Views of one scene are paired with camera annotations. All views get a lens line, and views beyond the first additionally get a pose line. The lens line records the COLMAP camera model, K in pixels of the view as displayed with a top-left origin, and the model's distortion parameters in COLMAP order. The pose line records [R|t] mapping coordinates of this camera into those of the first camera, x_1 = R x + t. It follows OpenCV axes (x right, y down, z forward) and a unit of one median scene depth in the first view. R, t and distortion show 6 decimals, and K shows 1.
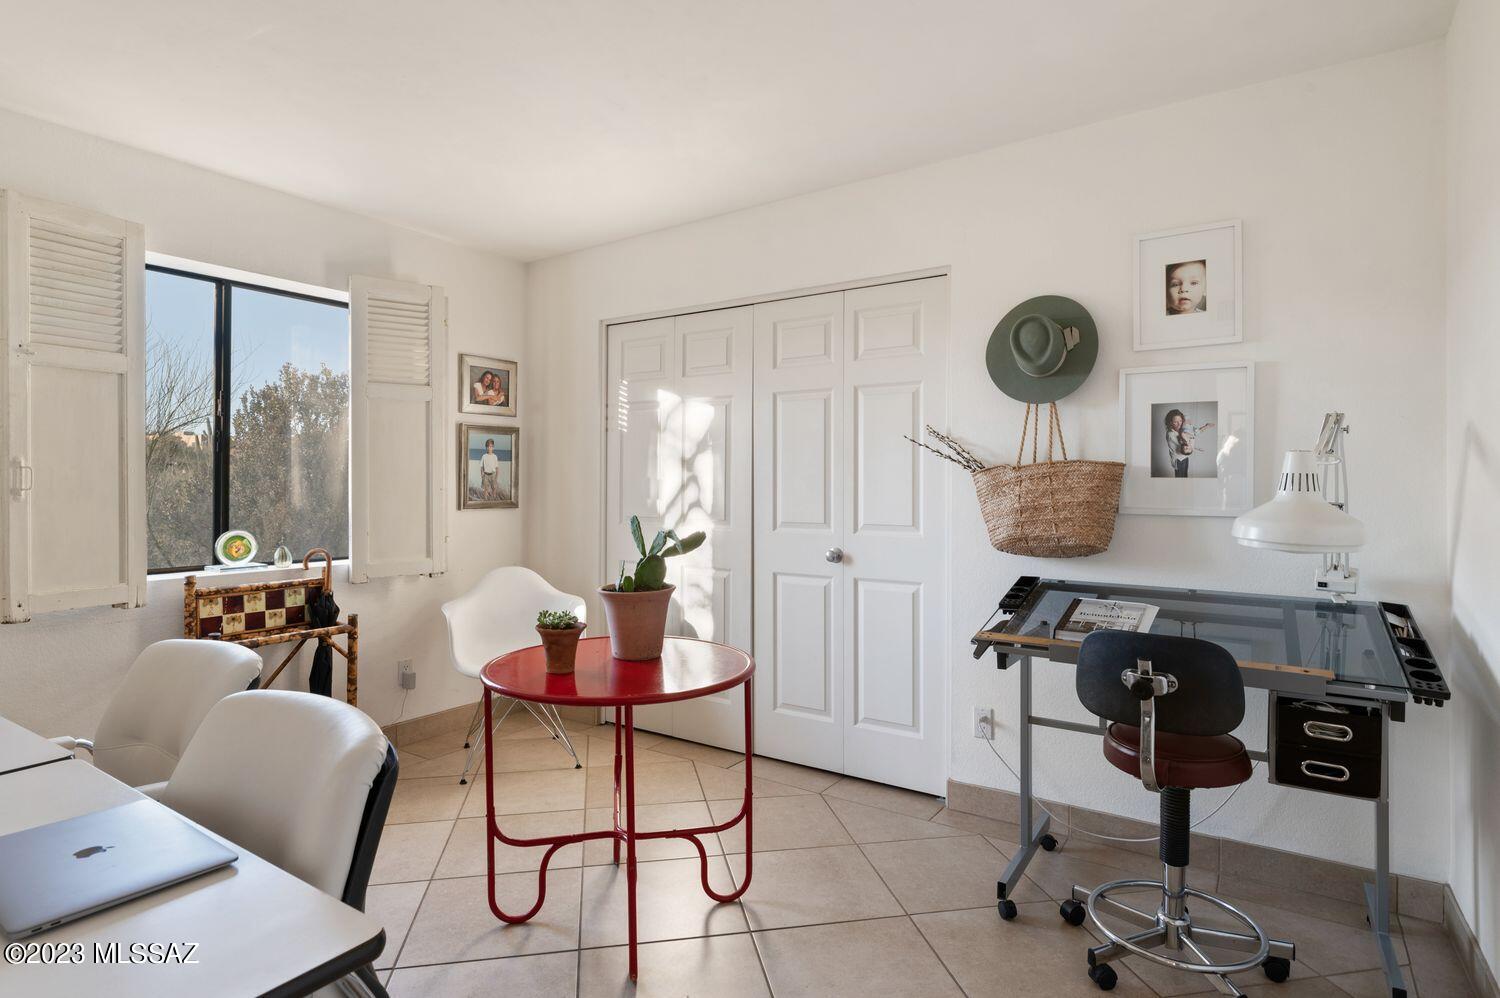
lens RADIAL K [[793.2, 0, 753.9], [0, 793.2, 494.9], [0, 0, 1]] dist [0.003254, -0.001562]
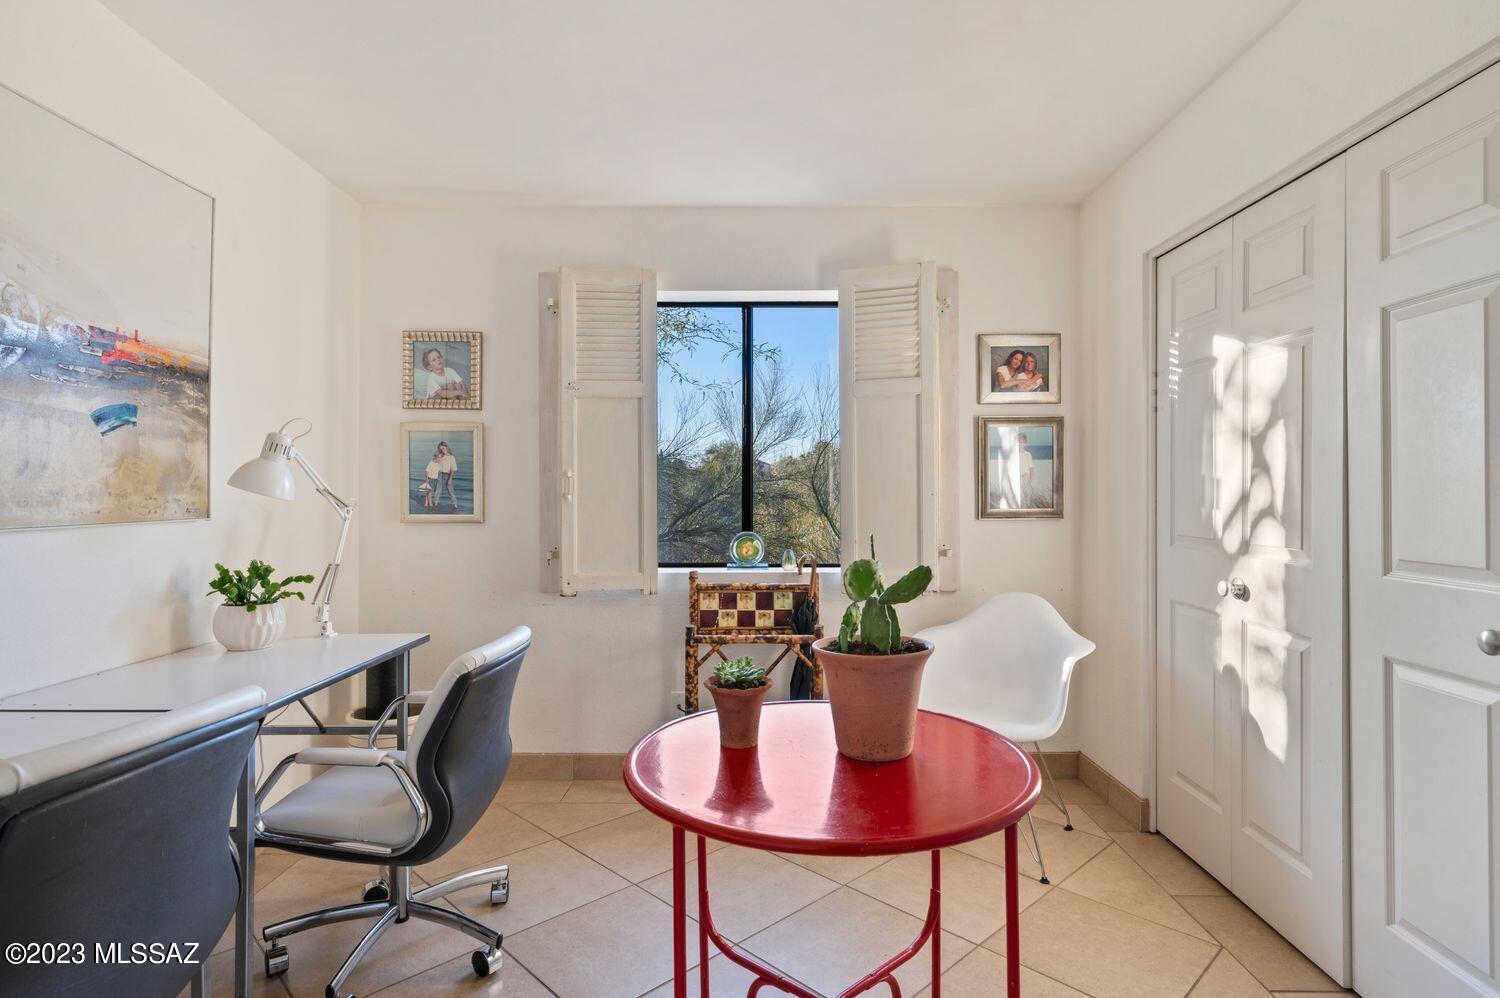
lens RADIAL K [[793.2, 0, 747.5], [0, 793.2, 492.0], [0, 0, 1]] dist [0.003254, -0.001562]
pose [[0.552521, -0.003469, -0.833492, 0.242095], [-0.006877, 0.999938, -0.008720, -0.000886], [0.833470, 0.010550, 0.552463, 0.396385]]
